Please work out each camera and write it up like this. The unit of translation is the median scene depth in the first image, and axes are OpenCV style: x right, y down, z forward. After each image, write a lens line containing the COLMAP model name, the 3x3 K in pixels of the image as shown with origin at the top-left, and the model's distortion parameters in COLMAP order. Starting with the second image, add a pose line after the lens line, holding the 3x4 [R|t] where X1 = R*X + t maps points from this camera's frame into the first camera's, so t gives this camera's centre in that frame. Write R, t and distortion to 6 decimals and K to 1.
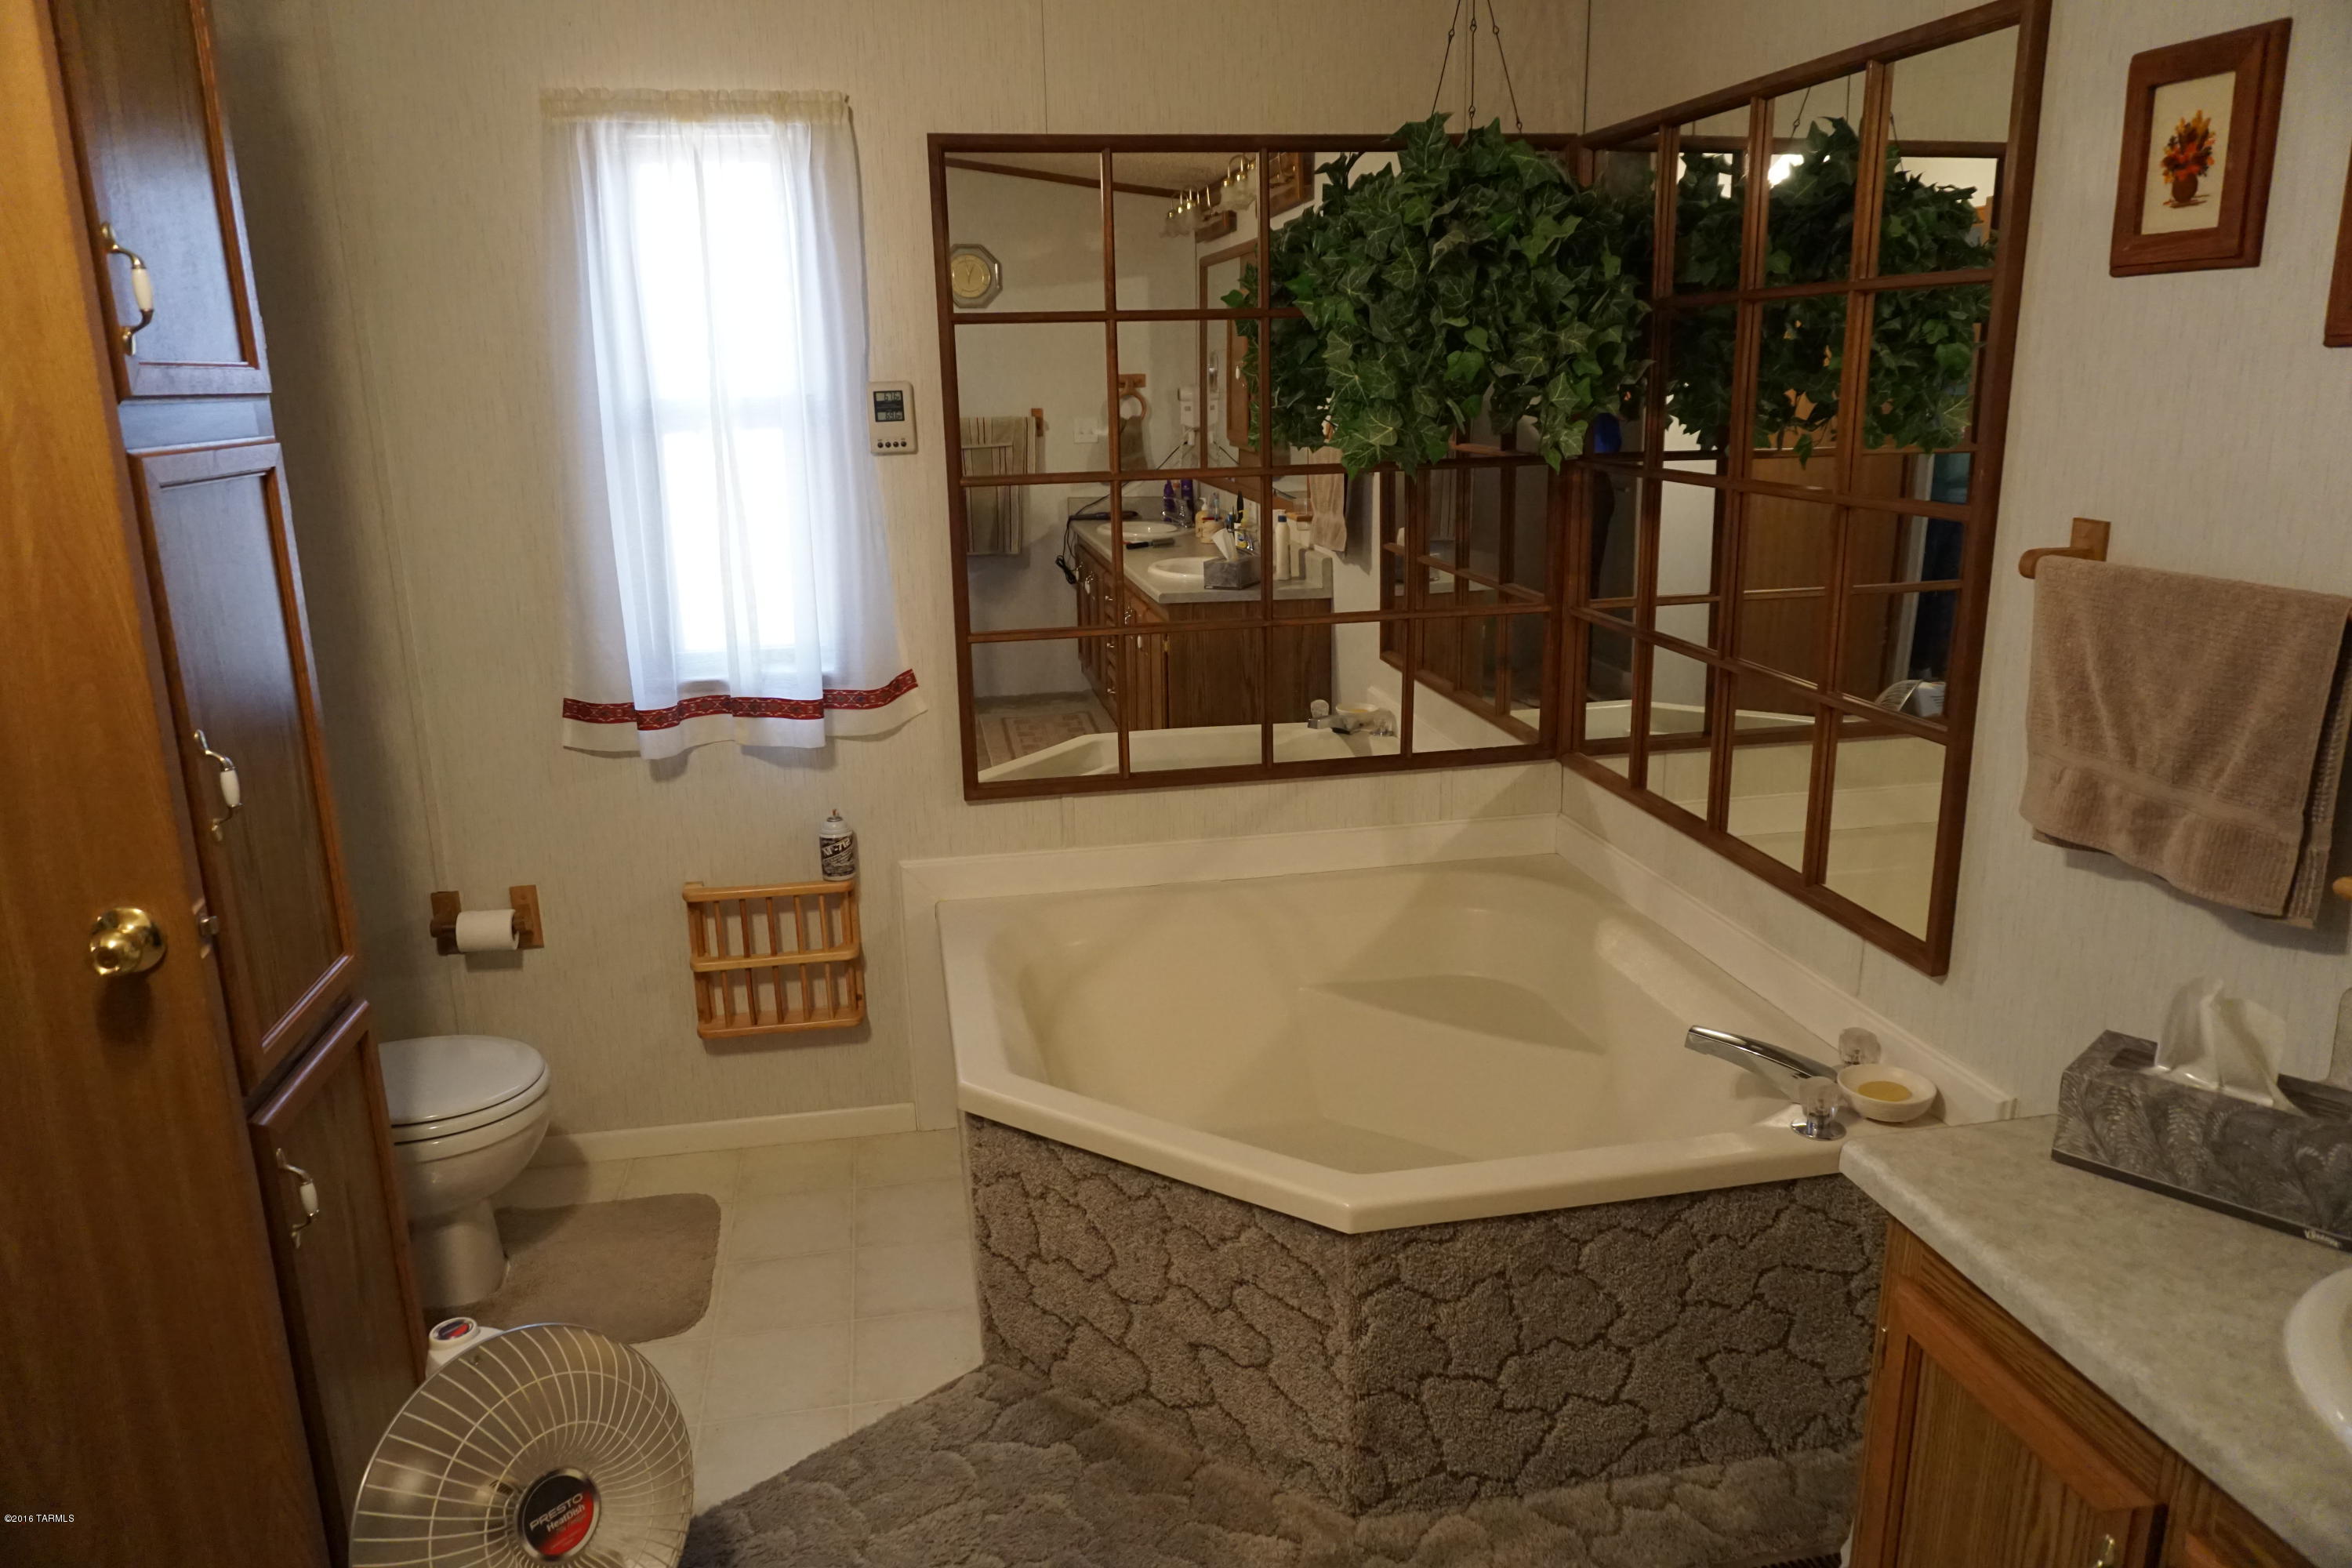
lens RADIAL K [[1570.4, 0, 1179.4], [0, 1570.4, 779.4], [0, 0, 1]] dist [-0.003507, 0.004602]
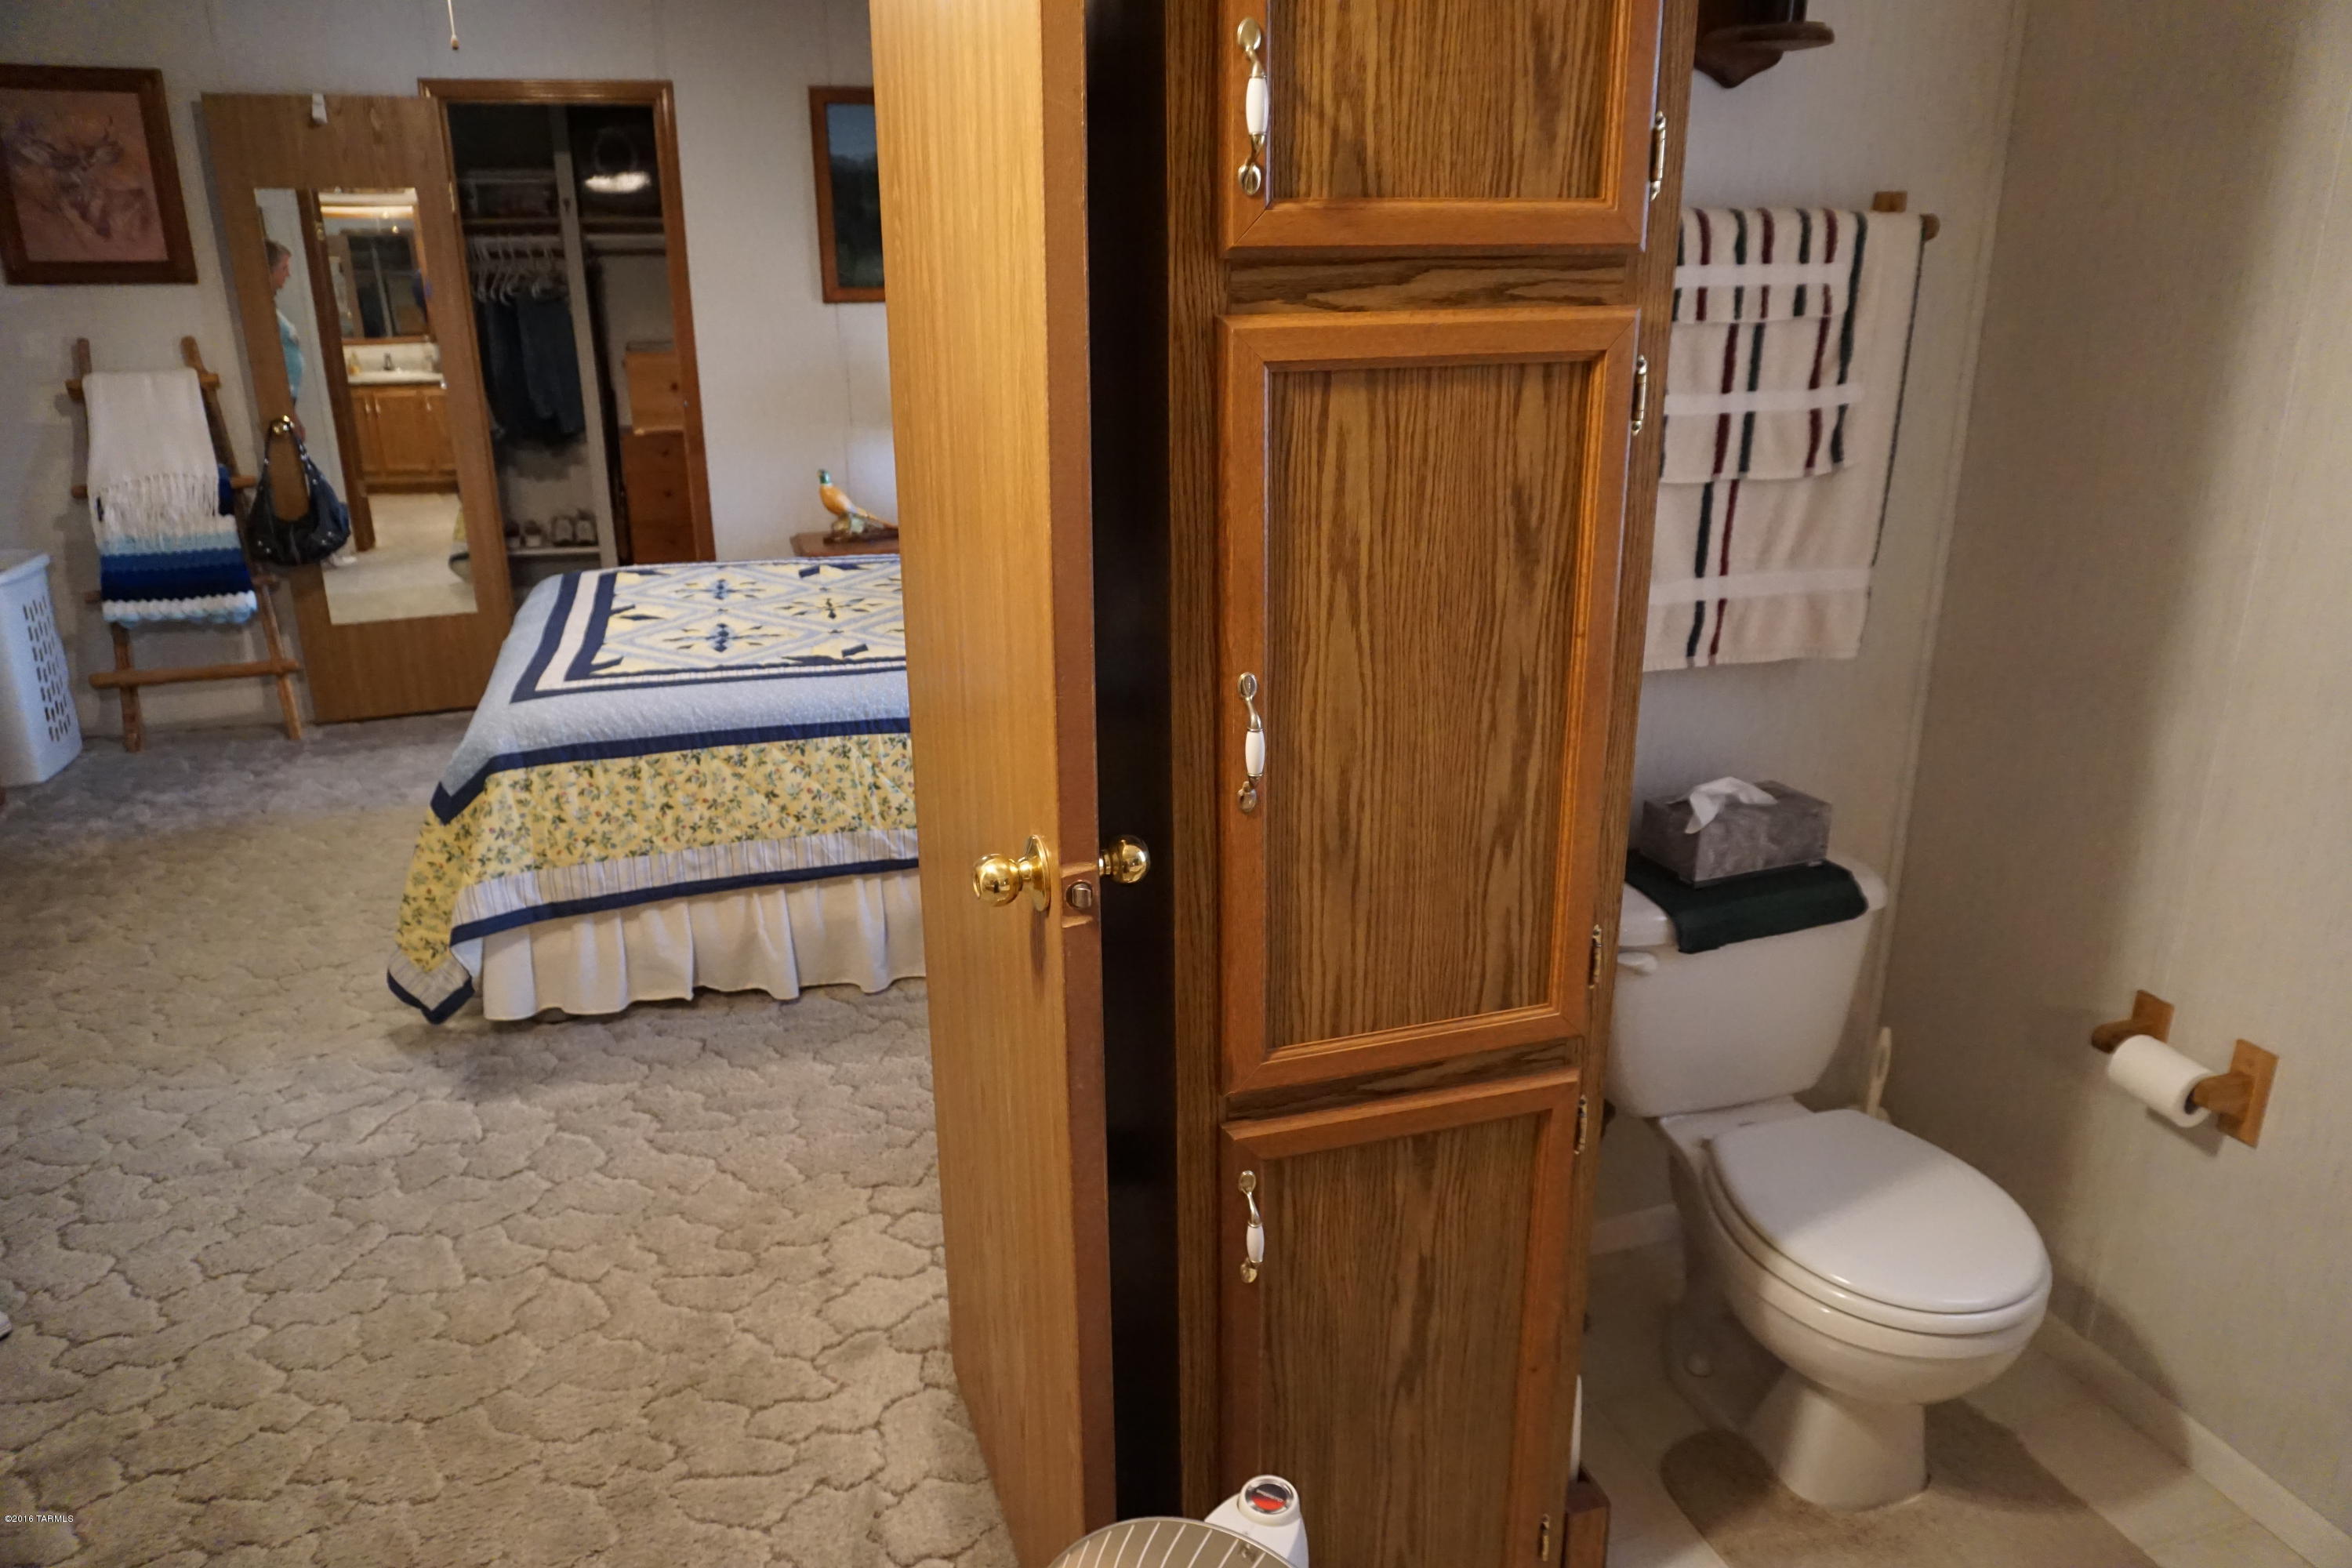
lens RADIAL K [[1570.4, 0, 1176.4], [0, 1570.4, 786.3], [0, 0, 1]] dist [-0.003507, 0.004602]
pose [[0.130638, 0.343383, -0.930065, 0.083261], [-0.242195, 0.920736, 0.305920, -0.126103], [0.961392, 0.185292, 0.203449, 0.466312]]
